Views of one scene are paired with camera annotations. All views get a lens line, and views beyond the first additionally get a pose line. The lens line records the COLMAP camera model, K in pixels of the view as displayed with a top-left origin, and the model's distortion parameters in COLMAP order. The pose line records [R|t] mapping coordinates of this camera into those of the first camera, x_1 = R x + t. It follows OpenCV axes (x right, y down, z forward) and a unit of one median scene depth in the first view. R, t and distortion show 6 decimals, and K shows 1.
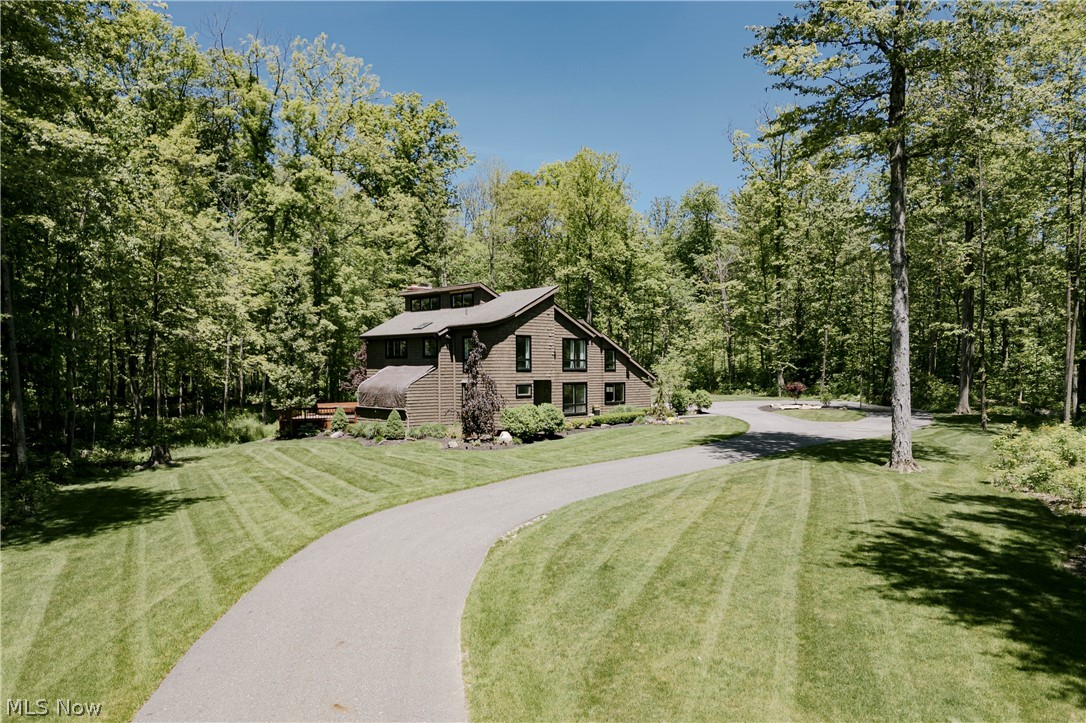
lens RADIAL K [[766.9, 0, 542.6], [0, 766.9, 361.7], [0, 0, 1]] dist [-0.007621, -0.002774]
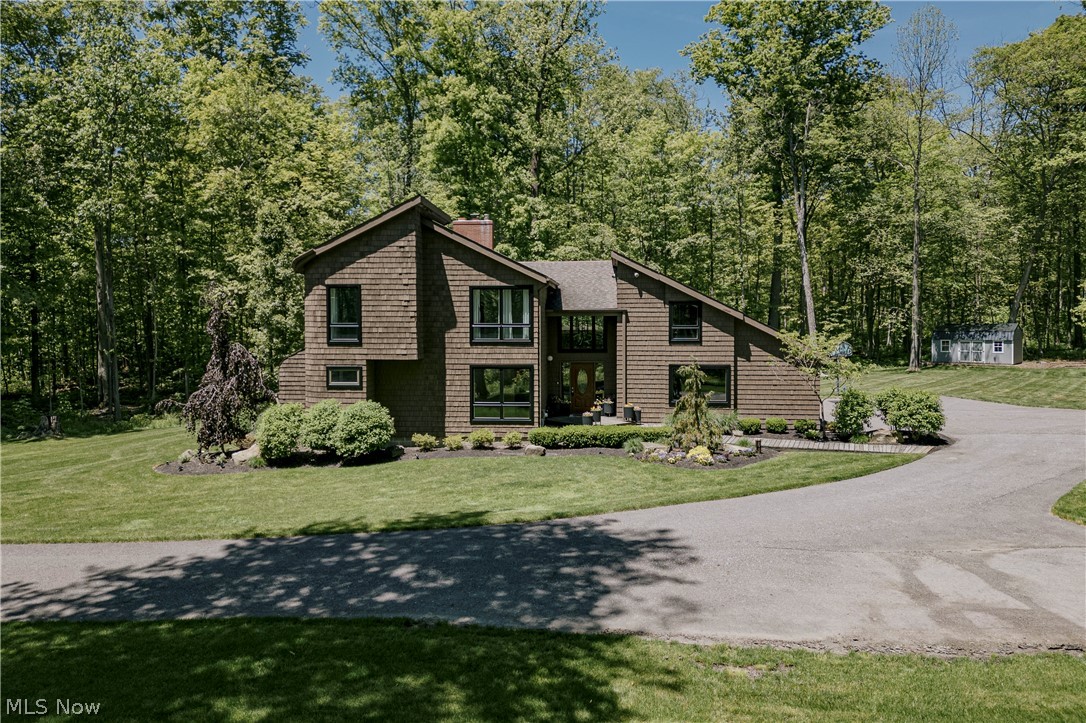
lens RADIAL K [[766.9, 0, 540.2], [0, 766.9, 355.3], [0, 0, 1]] dist [-0.007621, -0.002774]
pose [[0.637273, 0.030661, -0.770028, 0.487543], [0.008003, 0.998891, 0.046397, -0.005780], [0.770597, -0.035730, 0.636321, 0.664128]]
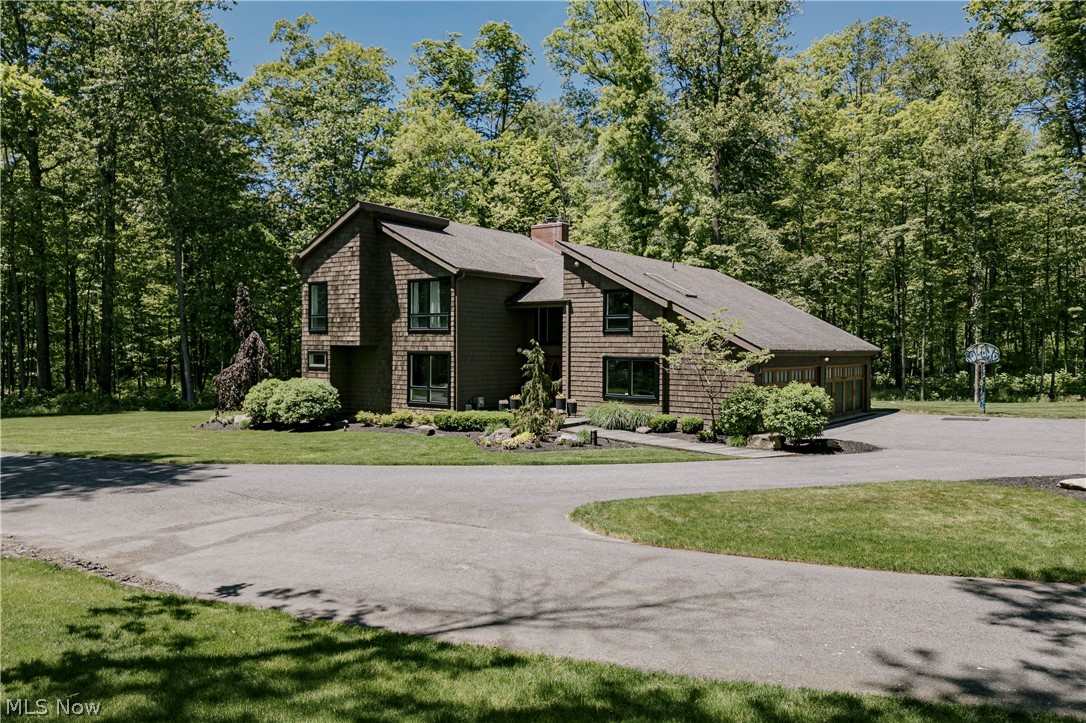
lens RADIAL K [[766.9, 0, 541.1], [0, 766.9, 365.0], [0, 0, 1]] dist [-0.007621, -0.002774]
pose [[0.167722, 0.024903, -0.985520, 0.647455], [0.001386, 0.999674, 0.025497, 0.022008], [0.985833, -0.005642, 0.167633, 0.981738]]
